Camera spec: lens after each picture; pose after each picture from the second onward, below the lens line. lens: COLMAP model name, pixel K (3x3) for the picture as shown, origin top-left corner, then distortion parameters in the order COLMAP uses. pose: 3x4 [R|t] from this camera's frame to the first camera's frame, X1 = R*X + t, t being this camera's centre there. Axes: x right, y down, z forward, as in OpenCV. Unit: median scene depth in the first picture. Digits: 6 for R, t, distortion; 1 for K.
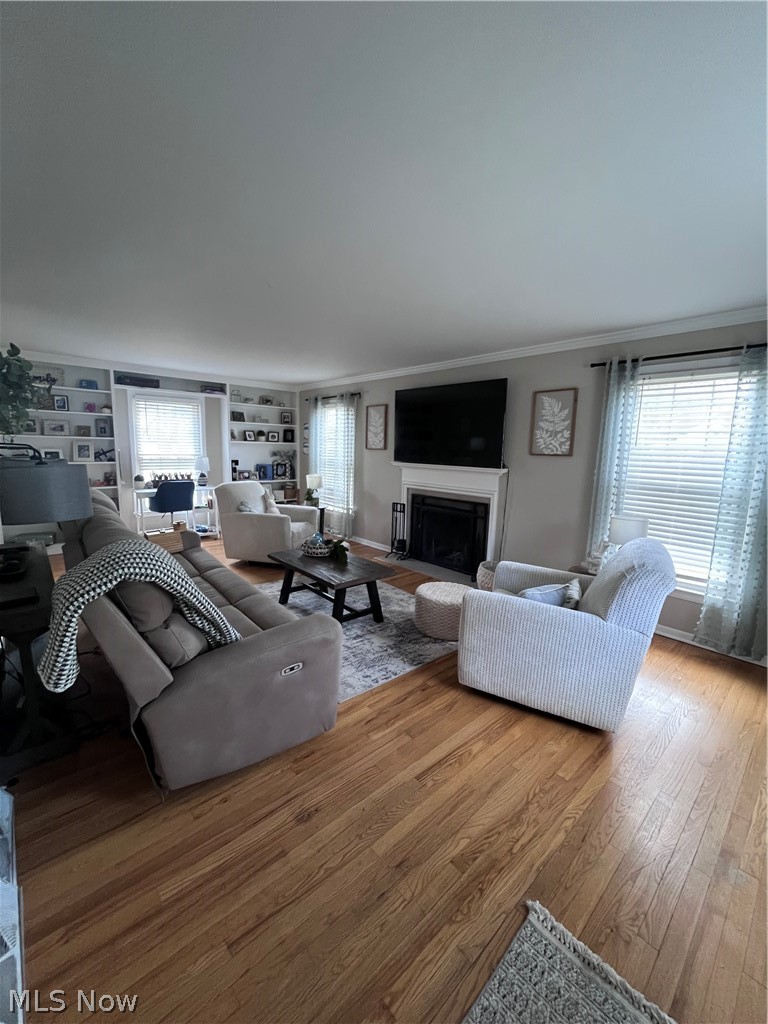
lens RADIAL K [[412.2, 0, 387.9], [0, 412.2, 512.2], [0, 0, 1]] dist [0.000567, 0.000103]
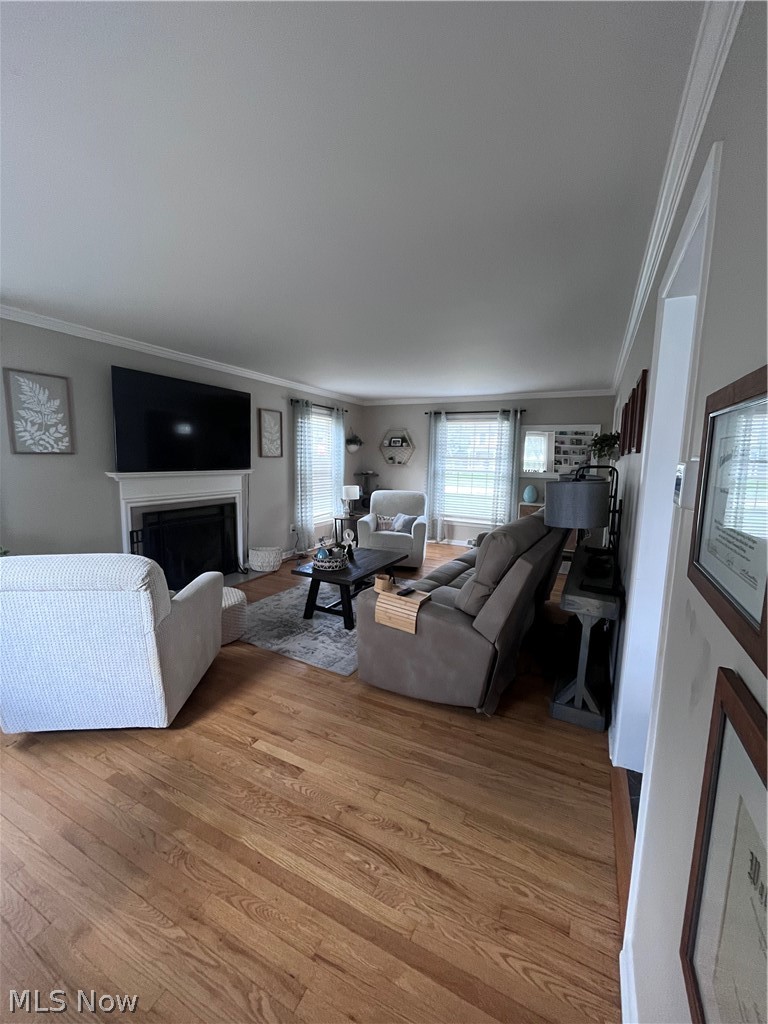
lens RADIAL K [[412.2, 0, 388.3], [0, 412.2, 513.2], [0, 0, 1]] dist [0.000567, 0.000103]
pose [[-0.362974, -0.161020, 0.917781, -0.899000], [0.113072, 0.970066, 0.214912, -0.178886], [-0.924913, 0.181782, -0.333902, 0.973128]]
